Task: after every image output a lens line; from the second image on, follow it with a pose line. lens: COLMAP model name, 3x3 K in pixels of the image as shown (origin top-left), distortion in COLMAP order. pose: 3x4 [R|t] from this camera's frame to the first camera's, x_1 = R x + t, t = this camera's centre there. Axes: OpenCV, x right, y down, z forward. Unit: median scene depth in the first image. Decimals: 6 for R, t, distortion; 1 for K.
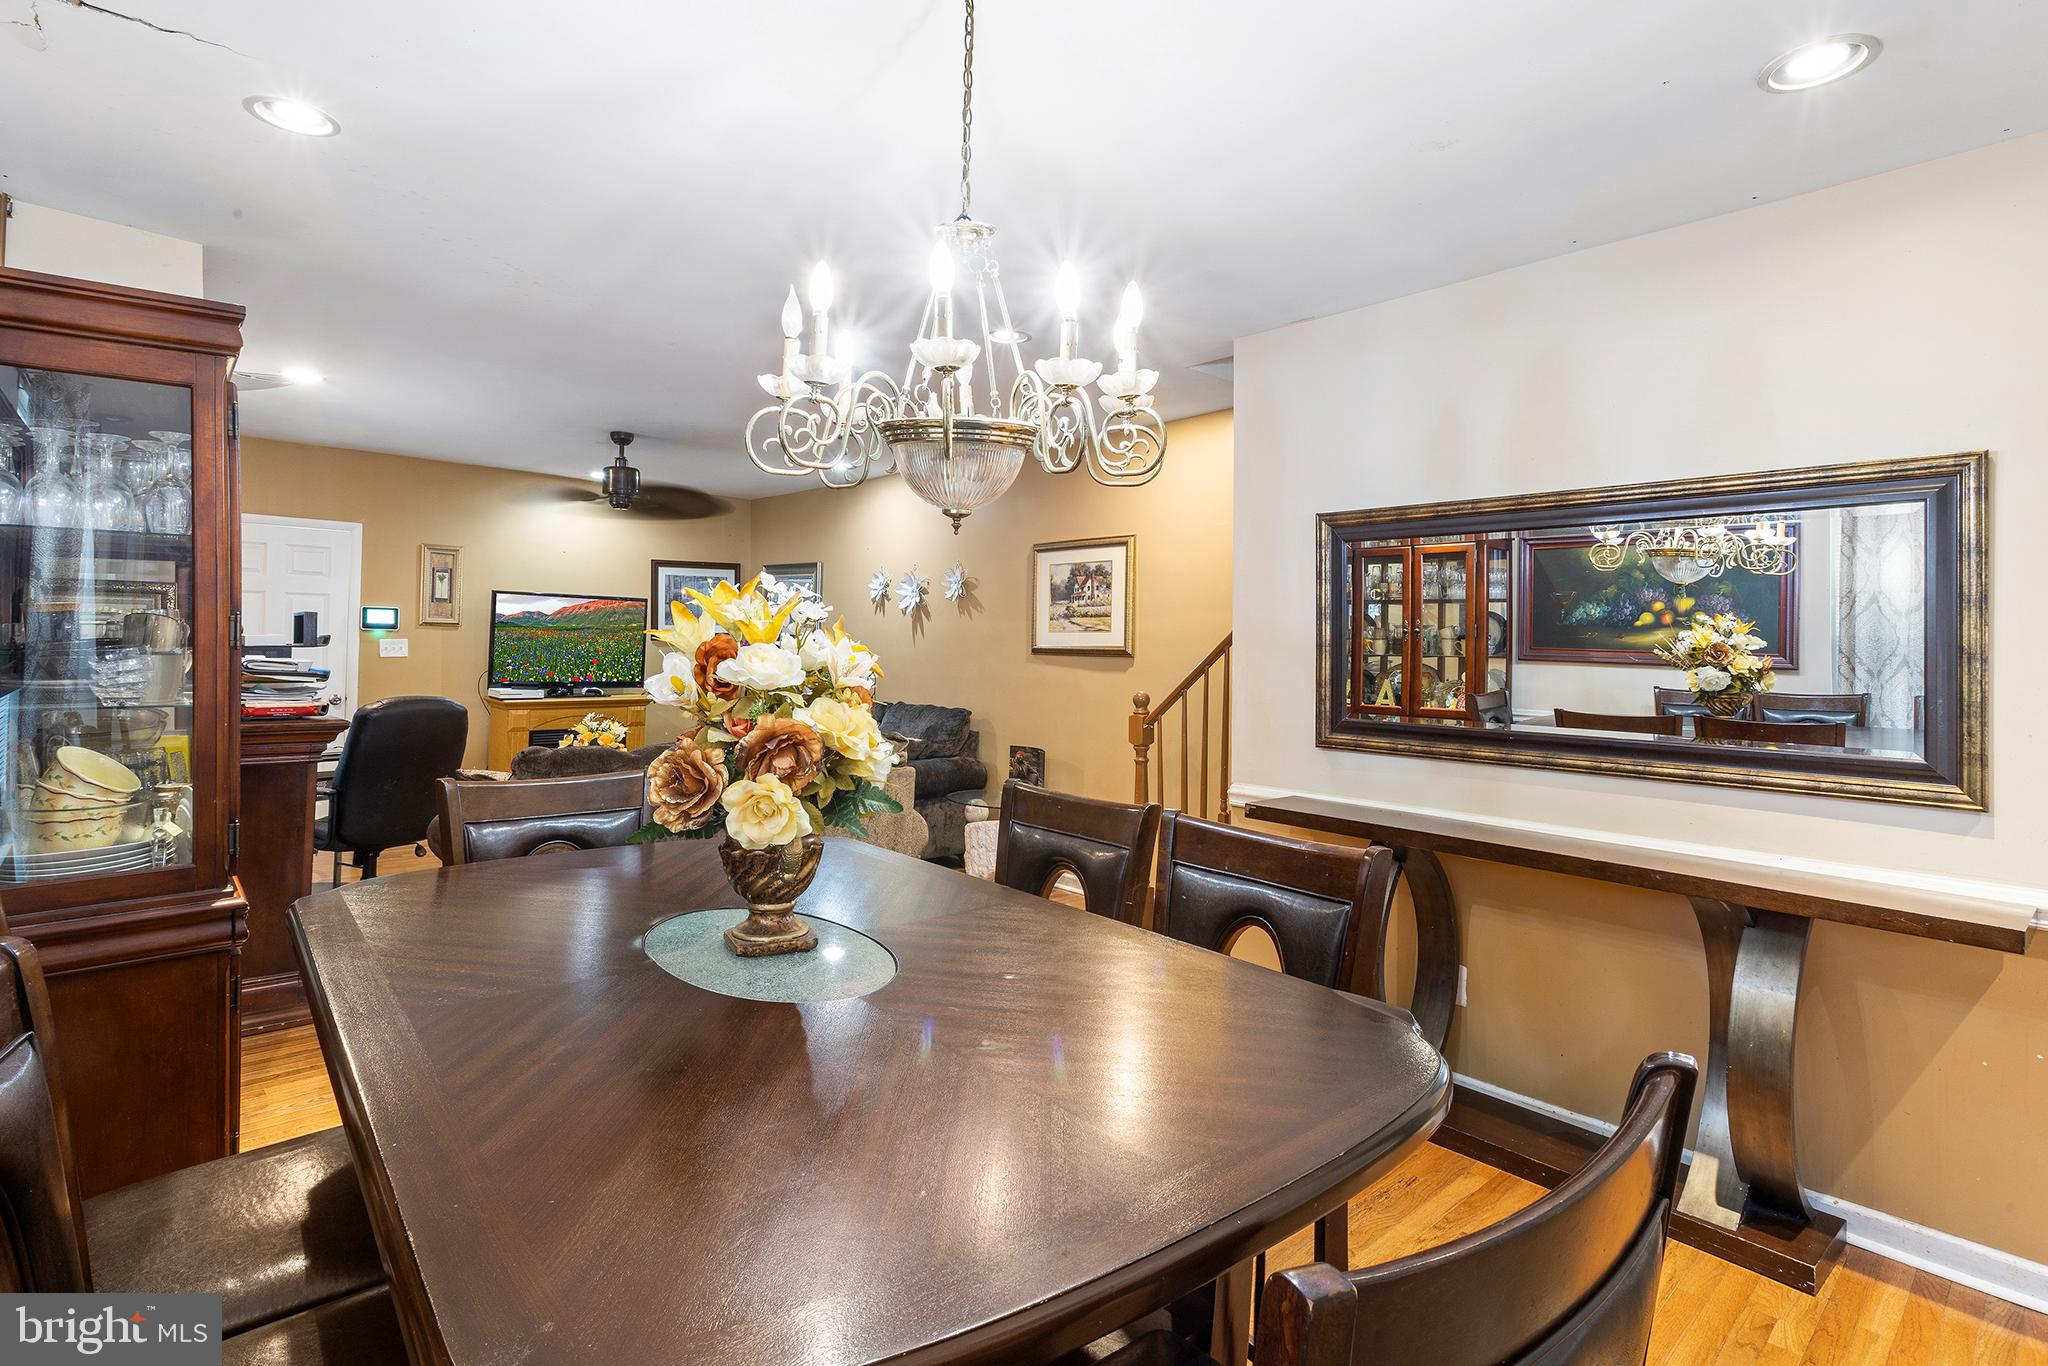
lens RADIAL K [[975.6, 0, 1019.6], [0, 975.6, 648.6], [0, 0, 1]] dist [0.002546, 0.000087]
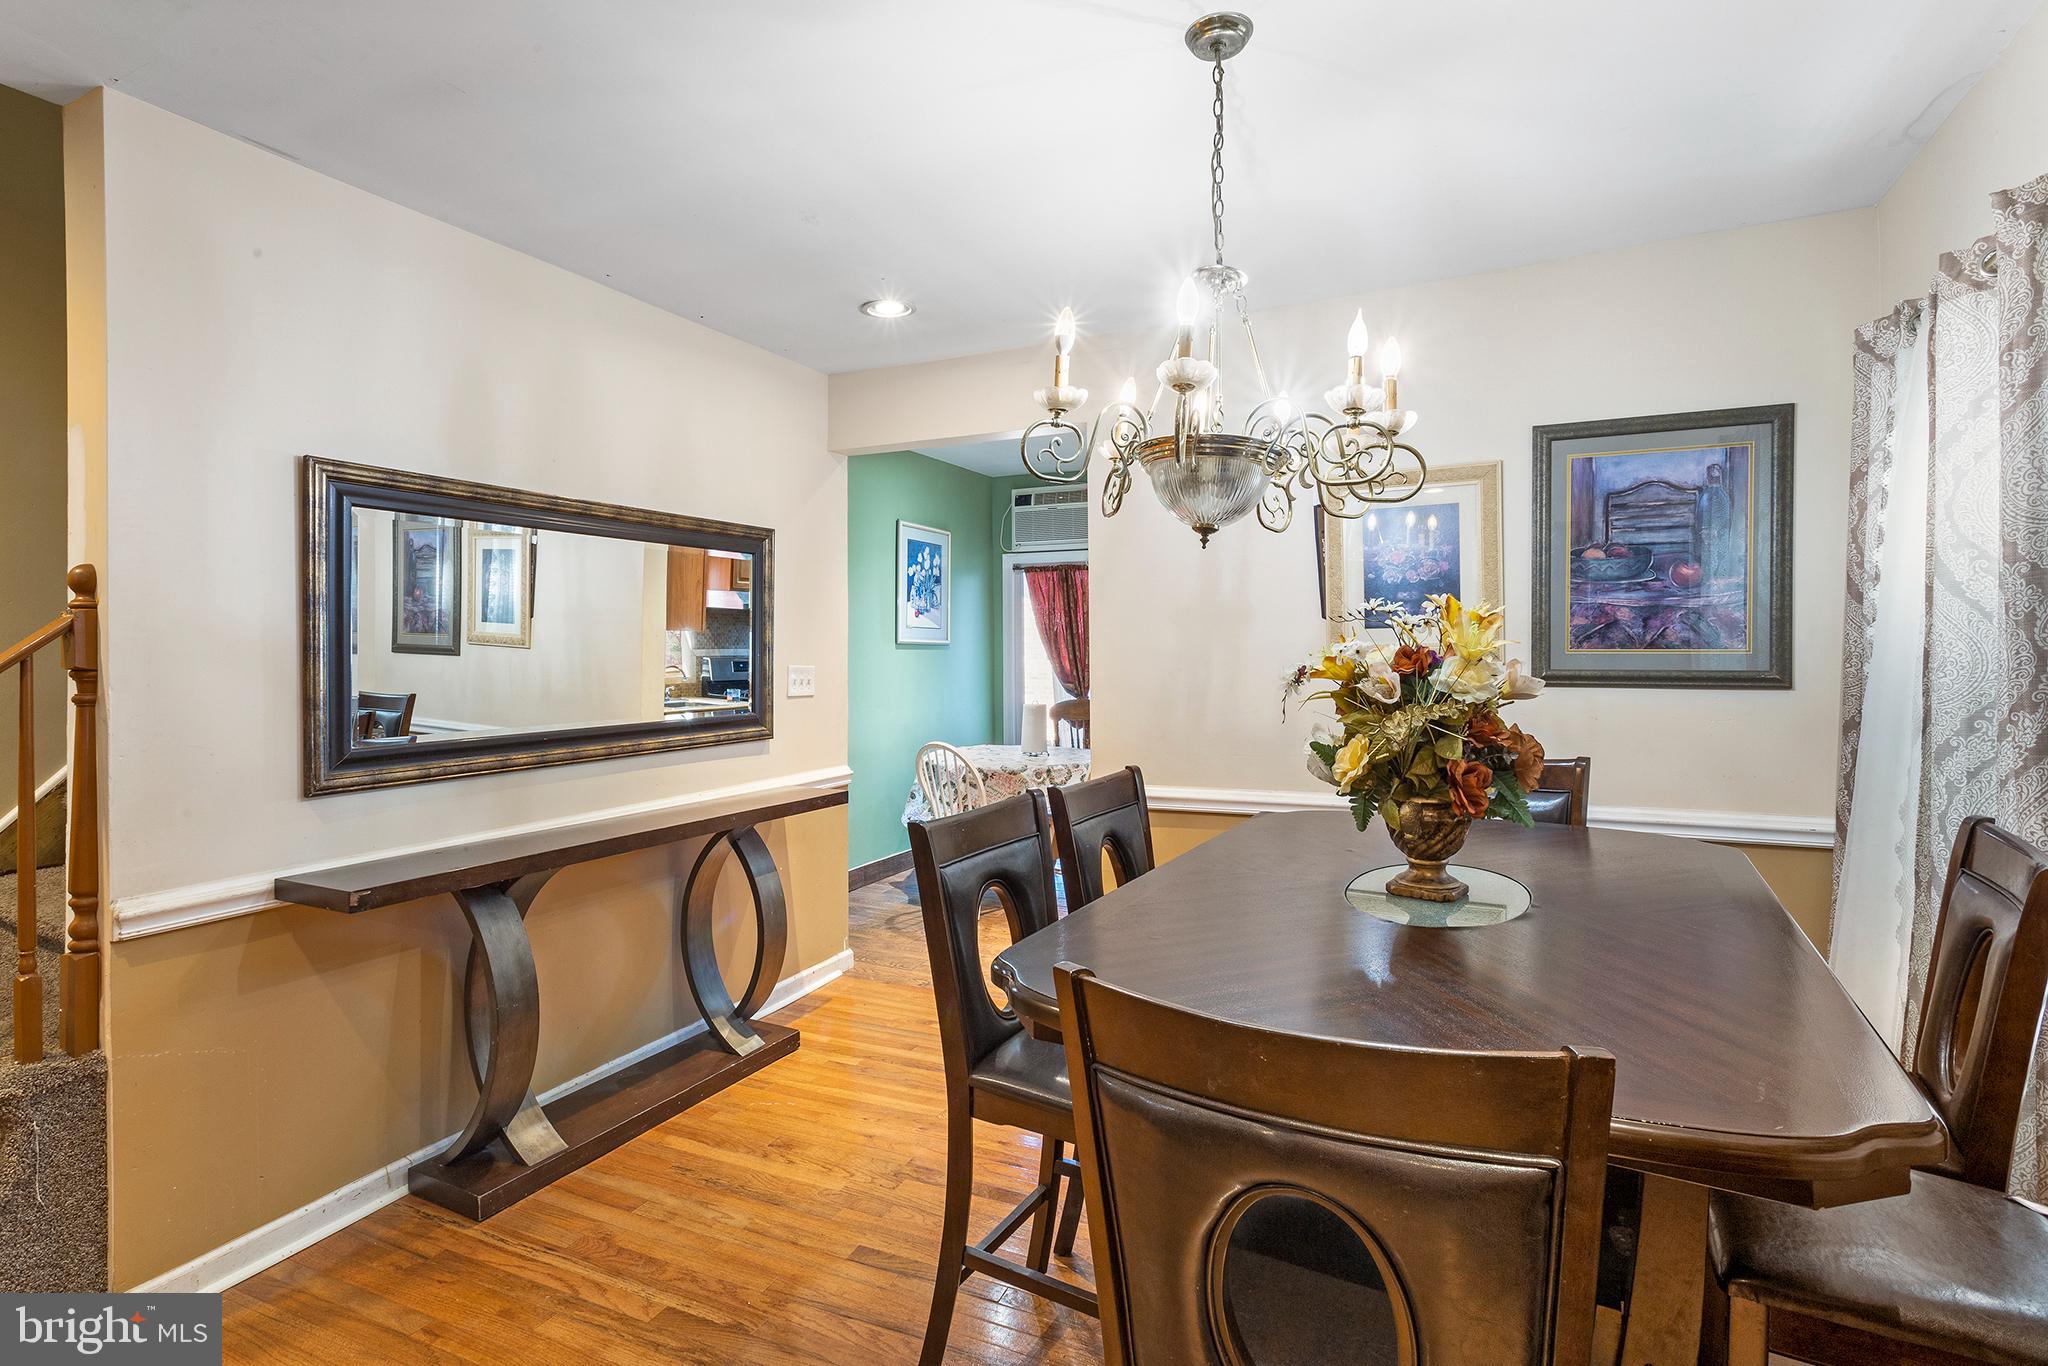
lens RADIAL K [[975.6, 0, 1019.6], [0, 975.6, 648.6], [0, 0, 1]] dist [0.002546, 0.000087]
pose [[-0.379540, -0.008340, 0.925138, -0.770872], [0.008509, 0.999886, 0.012505, -0.011101], [-0.925136, 0.012619, -0.379425, 1.209351]]
